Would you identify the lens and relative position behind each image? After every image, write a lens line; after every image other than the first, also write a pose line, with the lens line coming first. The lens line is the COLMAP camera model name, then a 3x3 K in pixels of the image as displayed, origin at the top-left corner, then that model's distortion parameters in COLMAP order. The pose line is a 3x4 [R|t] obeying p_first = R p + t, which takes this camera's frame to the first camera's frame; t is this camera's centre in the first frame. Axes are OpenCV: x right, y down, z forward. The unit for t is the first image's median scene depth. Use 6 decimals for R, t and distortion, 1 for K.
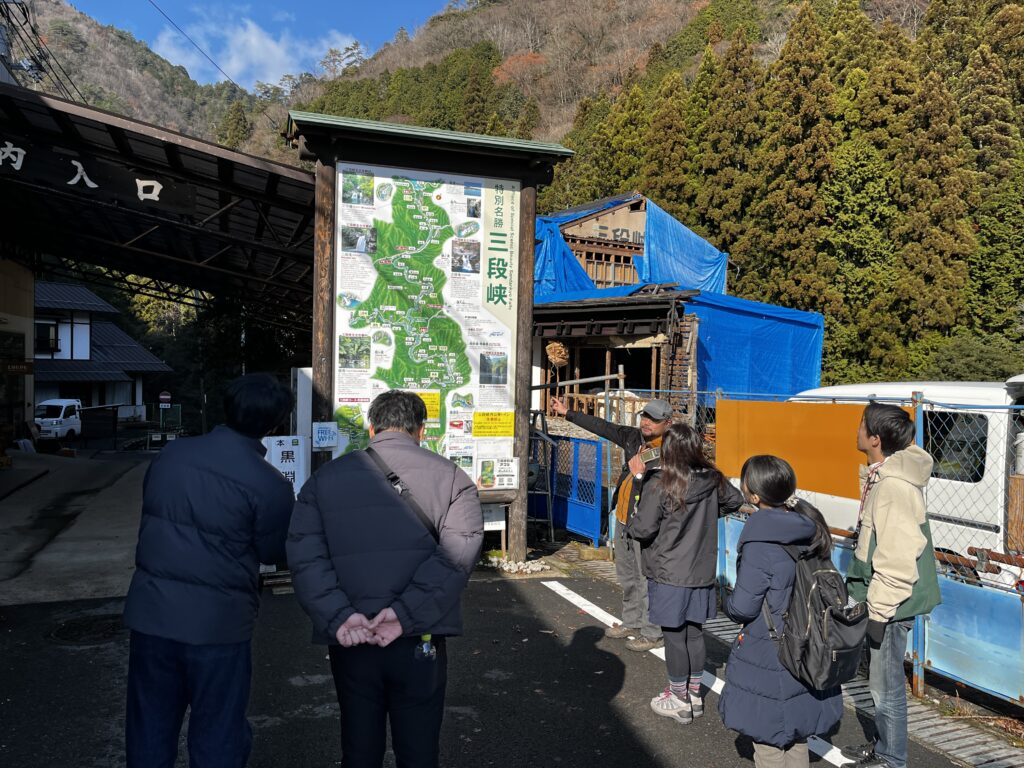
lens RADIAL K [[762.5, 0, 512.1], [0, 762.5, 382.2], [0, 0, 1]] dist [0.033098, 0.000972]
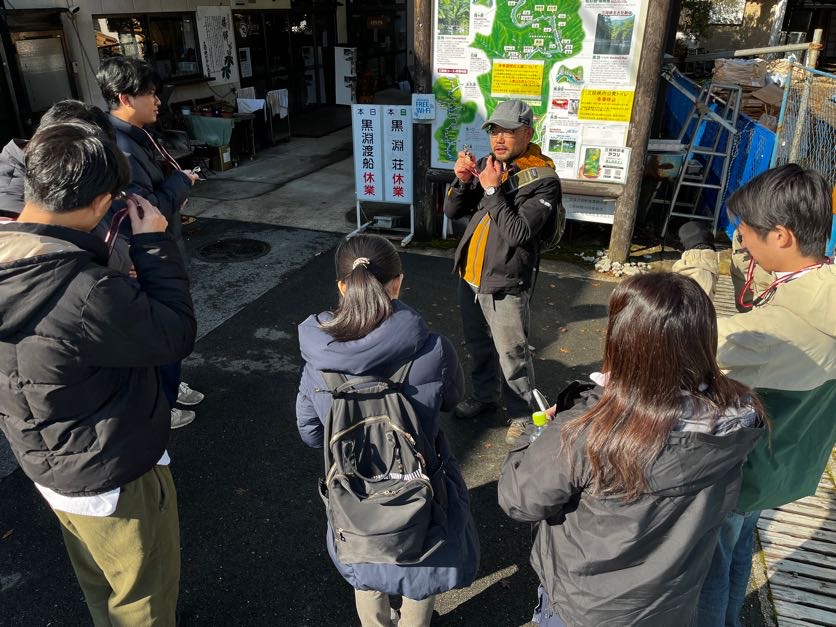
lens RADIAL K [[622.5, 0, 417.3], [0, 622.5, 315.2], [0, 0, 1]] dist [0.033098, 0.000972]
pose [[0.779337, 0.260096, -0.570073, 0.281391], [0.000156, 0.909701, 0.415264, -0.023768], [0.626605, -0.323719, 0.708923, 0.294145]]
